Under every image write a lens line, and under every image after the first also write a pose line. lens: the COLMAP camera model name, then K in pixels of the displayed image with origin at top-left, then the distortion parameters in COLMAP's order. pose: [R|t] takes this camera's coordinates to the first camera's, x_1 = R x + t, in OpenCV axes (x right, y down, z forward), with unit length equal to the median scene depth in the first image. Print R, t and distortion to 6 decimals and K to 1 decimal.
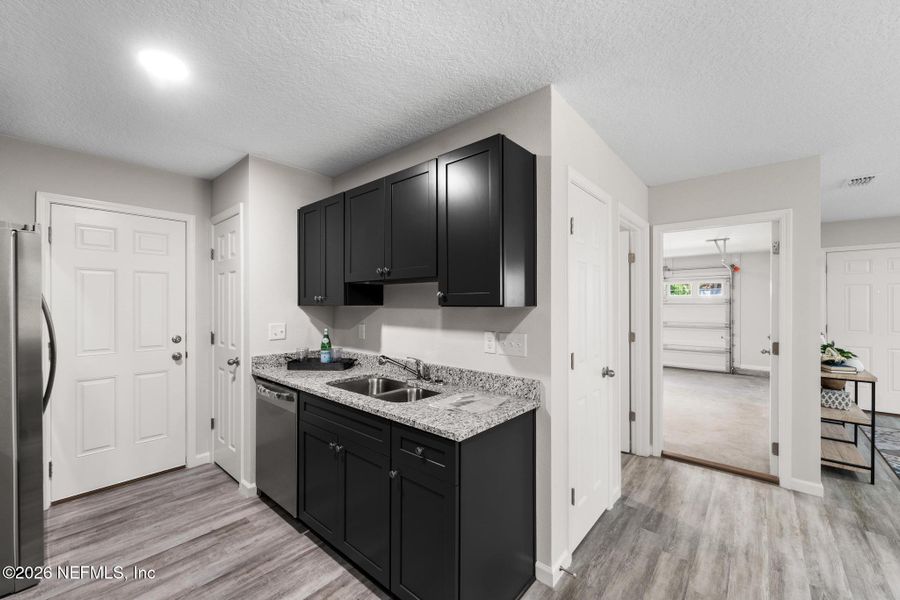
lens RADIAL K [[367.4, 0, 441.0], [0, 367.4, 301.4], [0, 0, 1]] dist [0.003957, 0.001901]
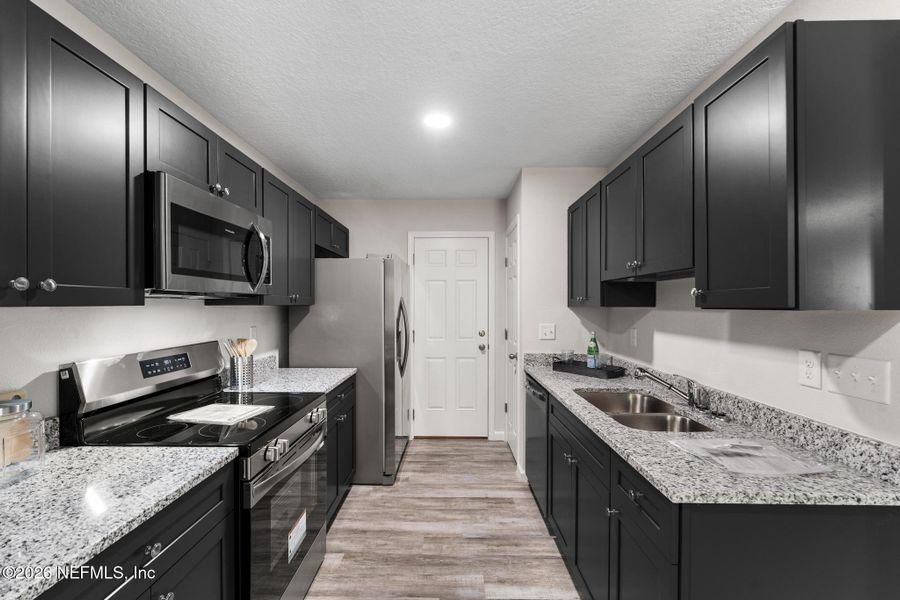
lens RADIAL K [[367.4, 0, 445.0], [0, 367.4, 302.6], [0, 0, 1]] dist [0.003957, 0.001901]
pose [[0.651909, -0.004751, -0.758282, 0.188105], [0.006169, 0.999981, -0.000961, -0.000848], [0.758272, -0.004052, 0.651926, 0.134328]]
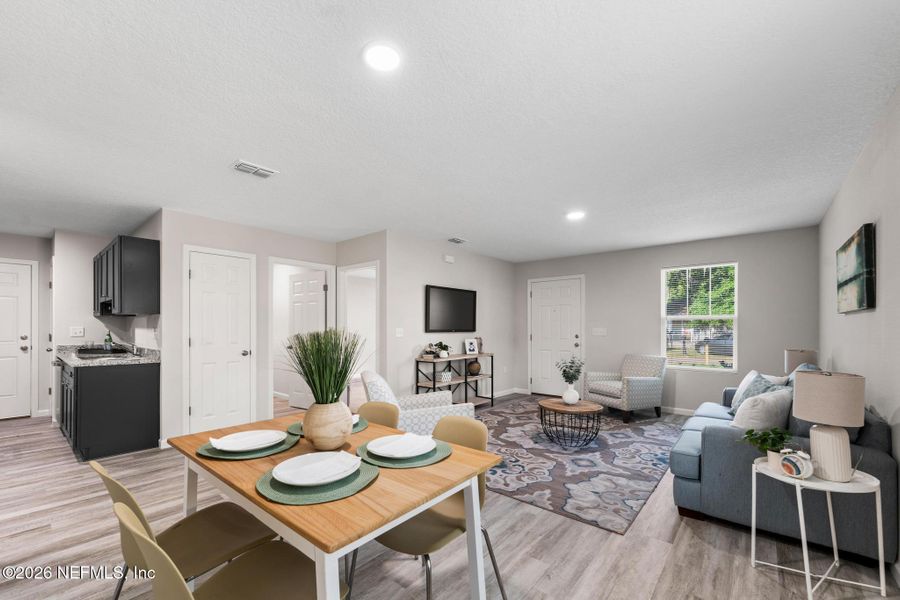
lens RADIAL K [[367.4, 0, 440.7], [0, 367.4, 324.0], [0, 0, 1]] dist [0.003957, 0.001901]
pose [[0.999987, 0.002092, 0.004583, 1.498679], [-0.002117, 0.999984, 0.005311, 0.040744], [-0.004572, -0.005321, 0.999975, -0.864212]]
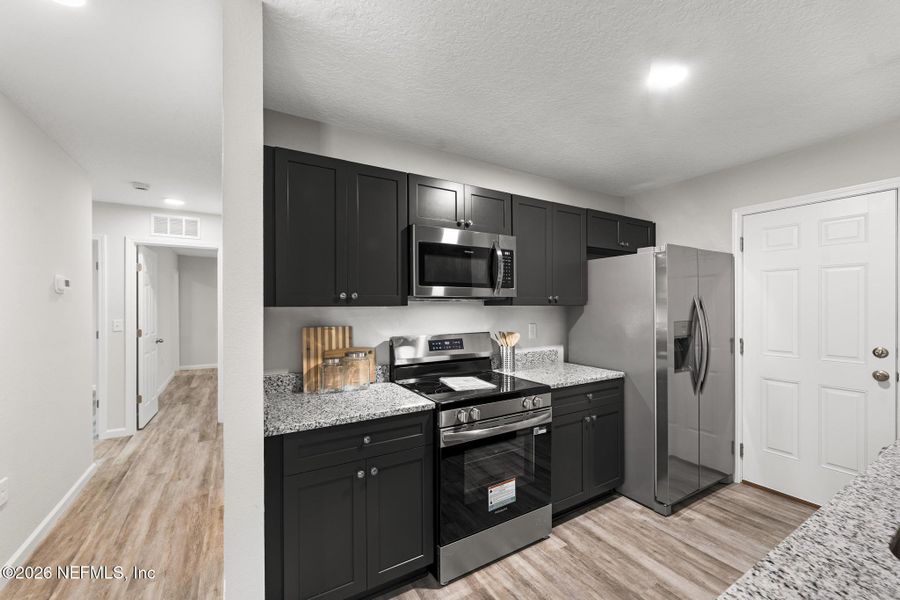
lens RADIAL K [[367.4, 0, 447.9], [0, 367.4, 301.3], [0, 0, 1]] dist [0.003957, 0.001901]
pose [[-0.296074, -0.007151, -0.955138, 0.332713], [0.009834, 0.999896, -0.010534, -0.000930], [0.955114, -0.012512, -0.295973, 0.533170]]
